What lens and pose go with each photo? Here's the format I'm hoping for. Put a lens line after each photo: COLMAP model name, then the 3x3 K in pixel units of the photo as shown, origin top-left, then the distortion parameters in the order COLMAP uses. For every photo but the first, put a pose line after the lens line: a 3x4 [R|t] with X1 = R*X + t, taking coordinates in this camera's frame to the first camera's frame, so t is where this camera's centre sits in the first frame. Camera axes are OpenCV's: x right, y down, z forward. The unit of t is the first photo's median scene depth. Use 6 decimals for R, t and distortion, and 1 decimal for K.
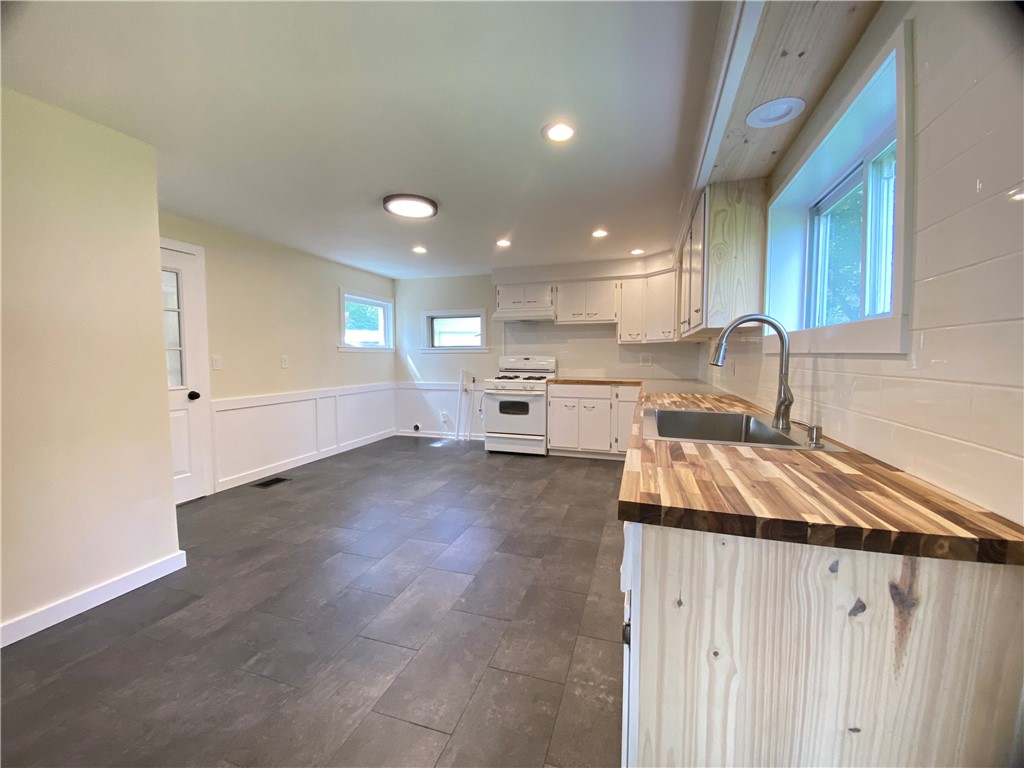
lens RADIAL K [[414.0, 0, 513.7], [0, 414.0, 380.0], [0, 0, 1]] dist [0.088122, -0.050777]
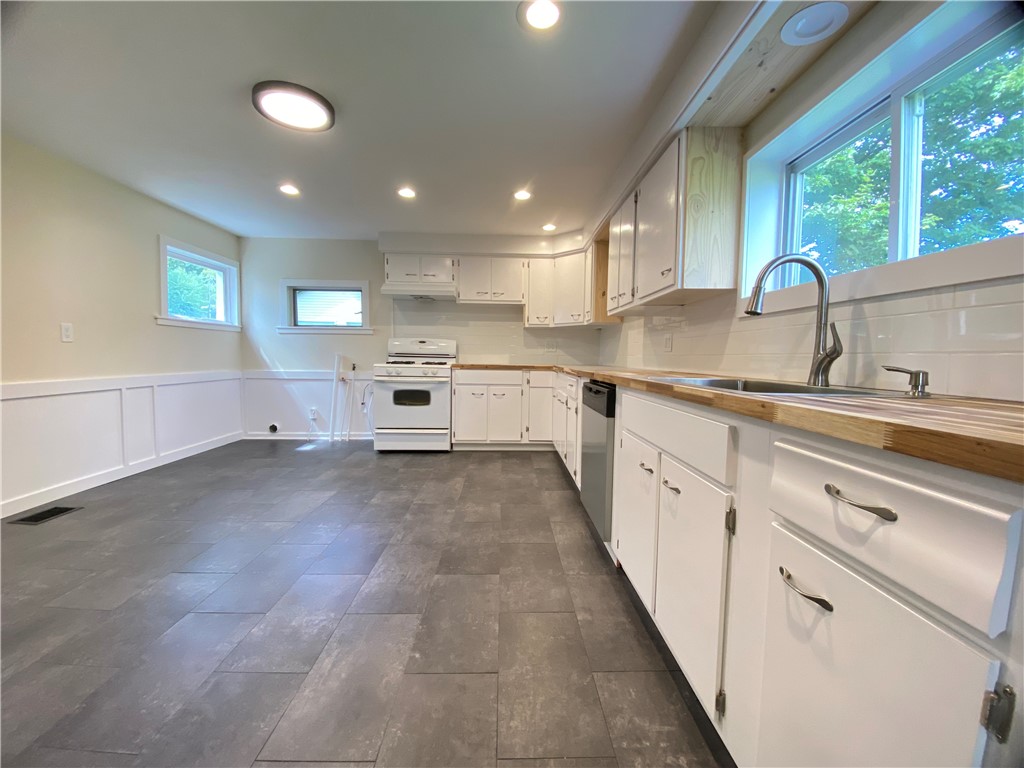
lens RADIAL K [[413.6, 0, 516.1], [0, 413.6, 382.3], [0, 0, 1]] dist [0.033099, -0.023835]
pose [[0.942492, -0.008366, 0.334123, -0.085098], [0.006504, 0.999956, 0.006692, 0.033142], [-0.334164, -0.004134, 0.942506, 0.137426]]
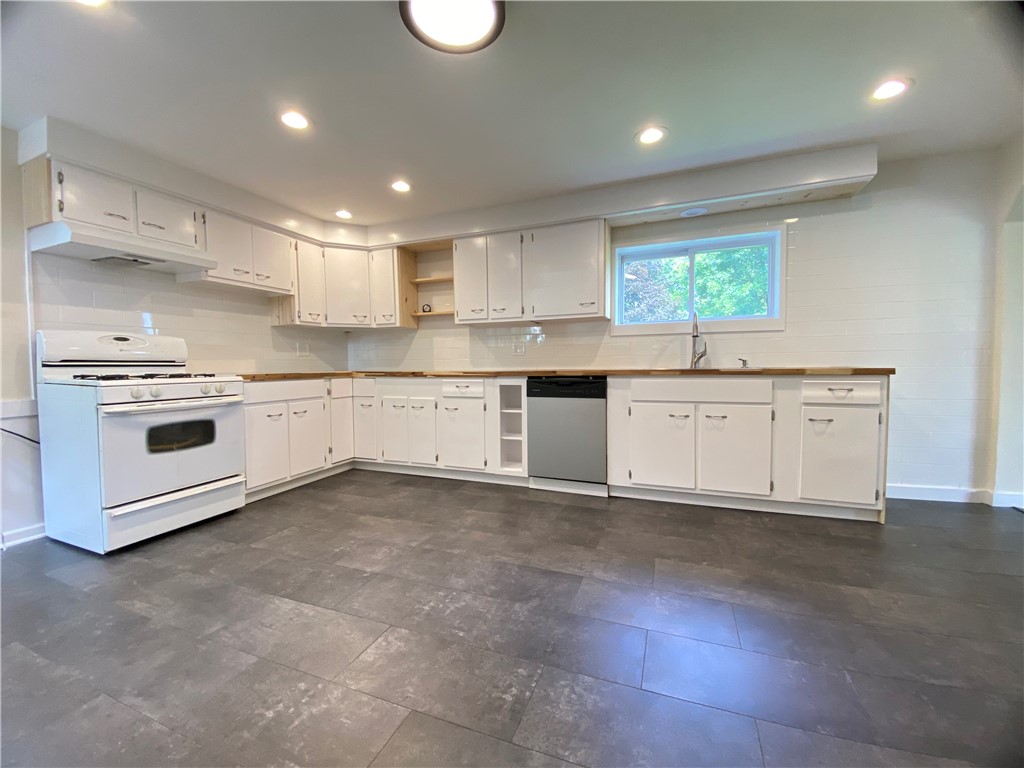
lens RADIAL K [[413.6, 0, 516.1], [0, 413.6, 382.3], [0, 0, 1]] dist [0.033099, -0.023835]
pose [[0.057139, -0.046580, 0.997279, -0.490488], [0.070666, 0.996594, 0.042499, 0.011936], [-0.995862, 0.068046, 0.060236, 0.602750]]
